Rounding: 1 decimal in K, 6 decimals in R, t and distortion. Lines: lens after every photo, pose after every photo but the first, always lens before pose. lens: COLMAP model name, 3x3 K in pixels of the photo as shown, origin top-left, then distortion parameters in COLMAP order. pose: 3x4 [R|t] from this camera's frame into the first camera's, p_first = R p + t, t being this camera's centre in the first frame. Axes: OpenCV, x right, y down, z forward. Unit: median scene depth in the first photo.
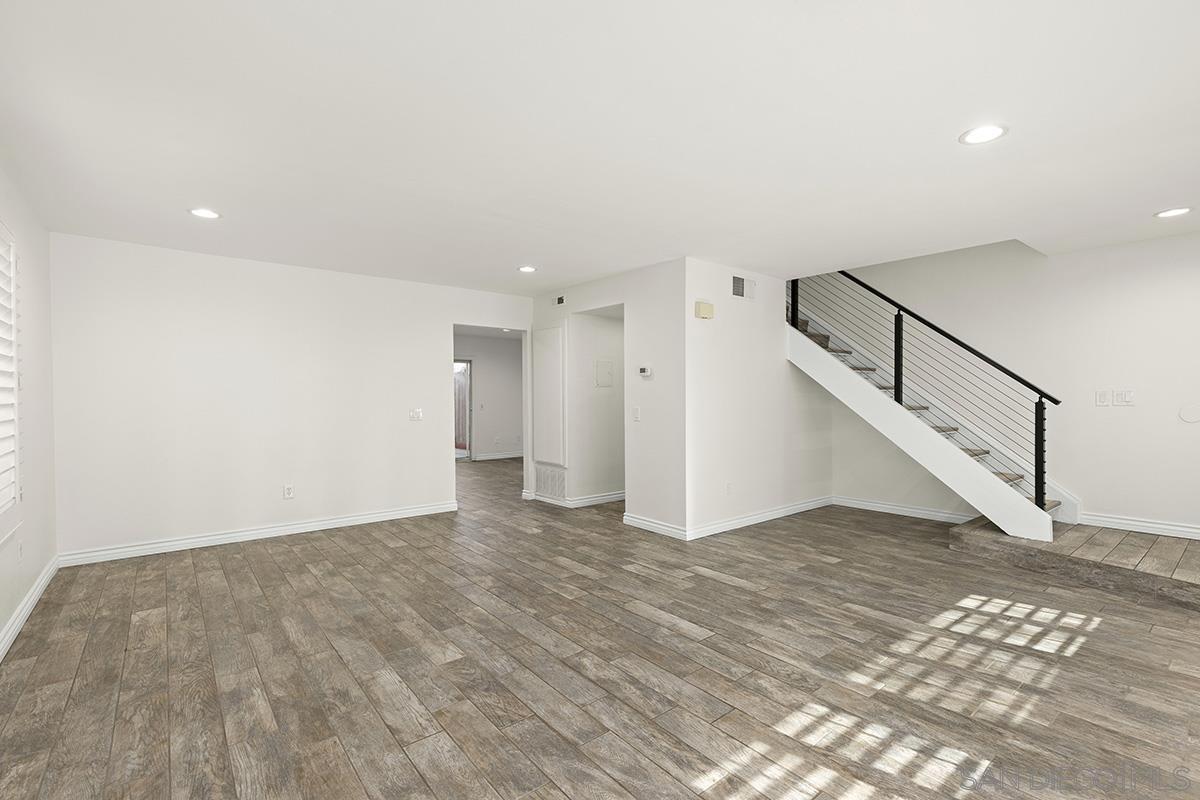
lens RADIAL K [[540.0, 0, 605.0], [0, 540.0, 398.1], [0, 0, 1]] dist [0.009007, -0.002286]
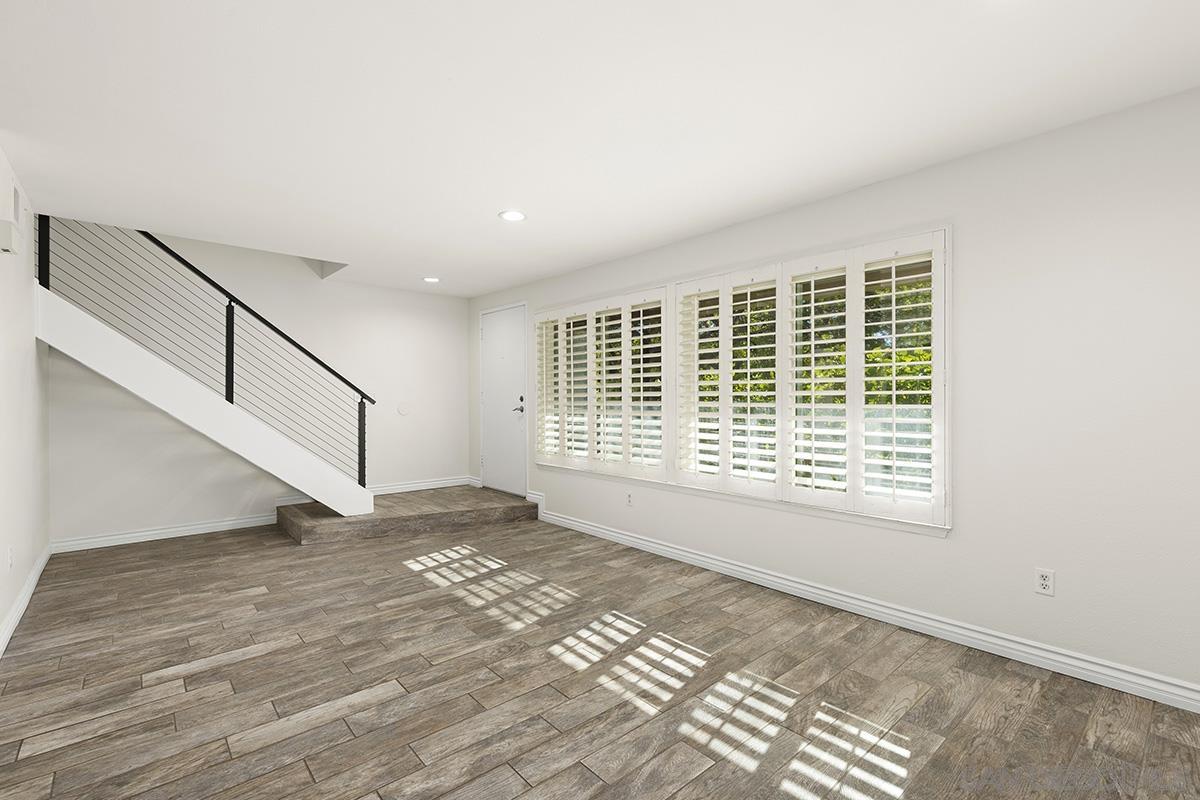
lens RADIAL K [[540.0, 0, 608.9], [0, 540.0, 398.4], [0, 0, 1]] dist [0.009007, -0.002286]
pose [[-0.040672, 0.001460, 0.999171, -0.631057], [0.000841, 0.999999, -0.001427, 0.001182], [-0.999172, 0.000782, -0.040674, 0.685201]]
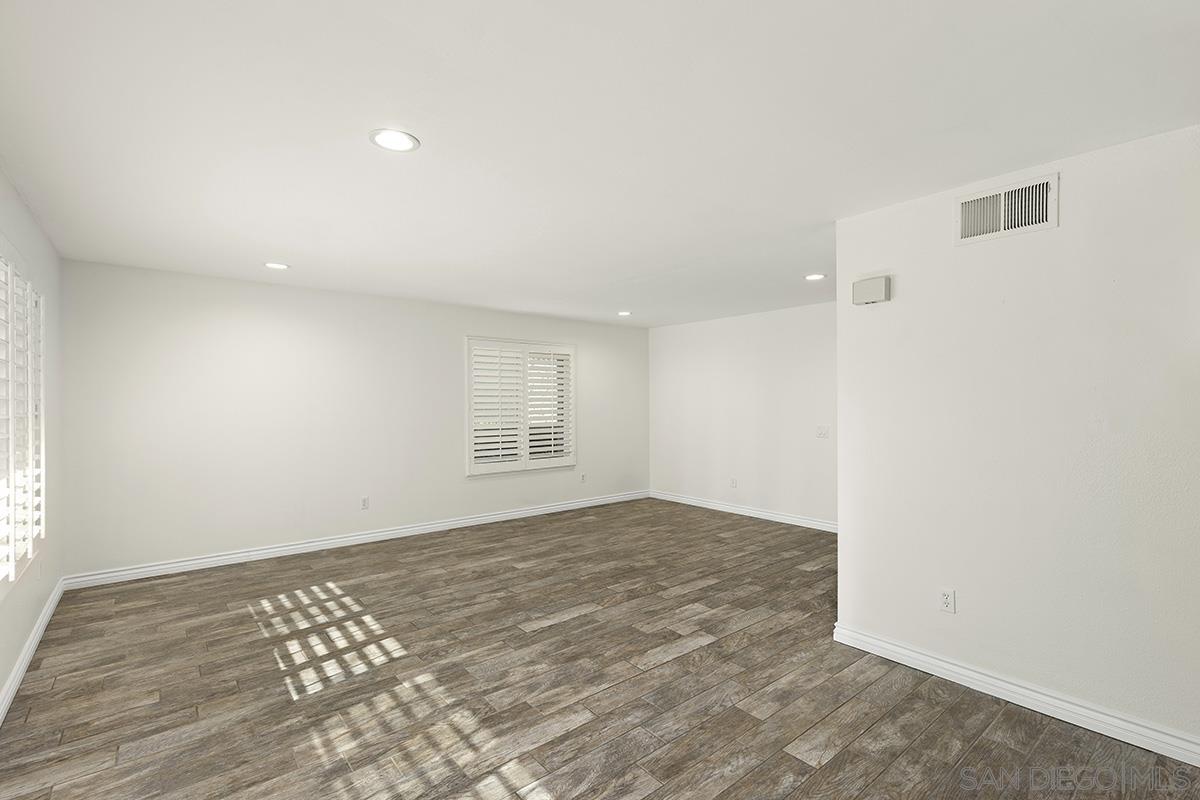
lens RADIAL K [[540.0, 0, 605.2], [0, 540.0, 402.5], [0, 0, 1]] dist [0.009007, -0.002286]
pose [[0.004907, 0.005786, -0.999971, 1.325268], [0.001237, 0.999982, 0.005792, -0.061860], [0.999987, -0.001265, 0.004899, 1.131288]]
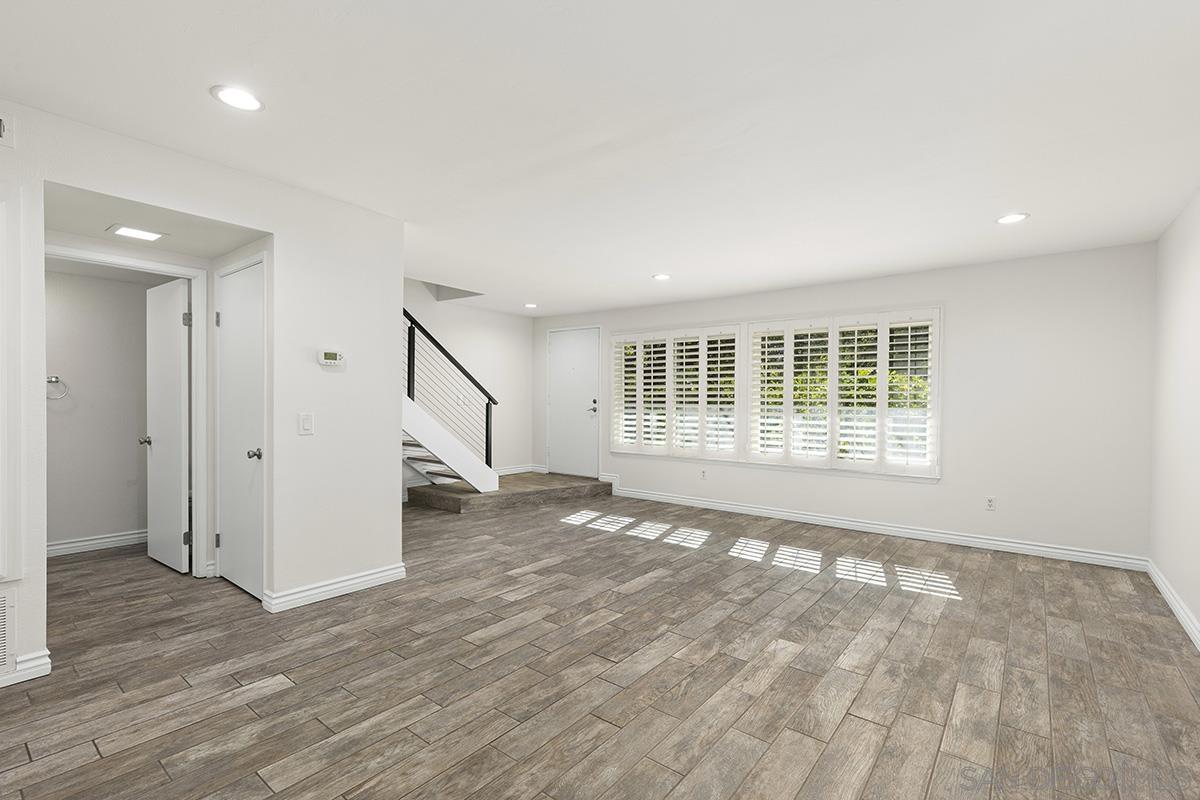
lens RADIAL K [[540.0, 0, 606.4], [0, 540.0, 410.6], [0, 0, 1]] dist [0.009007, -0.002286]
pose [[-0.215625, -0.017296, 0.976323, -1.110729], [-0.007986, 0.999841, 0.015949, 0.001016], [-0.976444, -0.004358, -0.215729, 1.408122]]
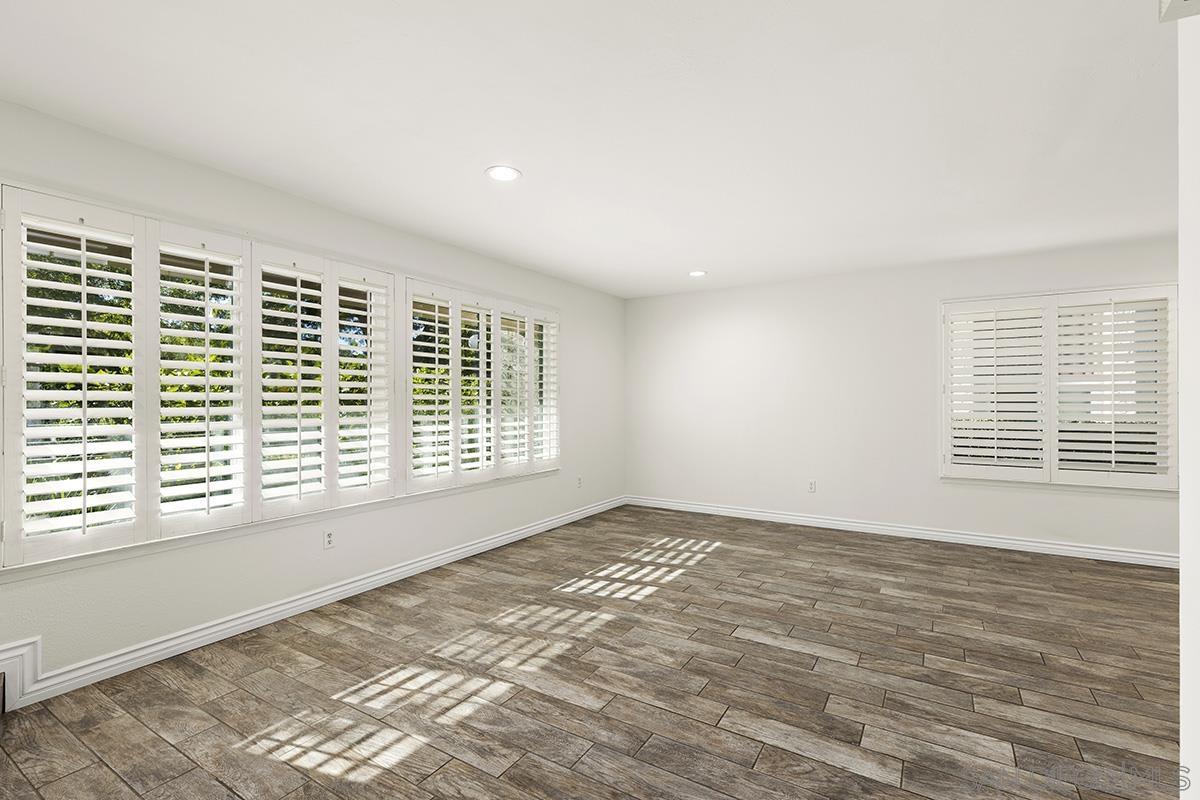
lens RADIAL K [[540.0, 0, 608.7], [0, 540.0, 393.6], [0, 0, 1]] dist [0.009007, -0.002286]
pose [[-0.943985, -0.001270, -0.329985, 0.732254], [0.002480, 0.999937, -0.010942, -0.004520], [0.329978, -0.011148, -0.943923, 1.831243]]
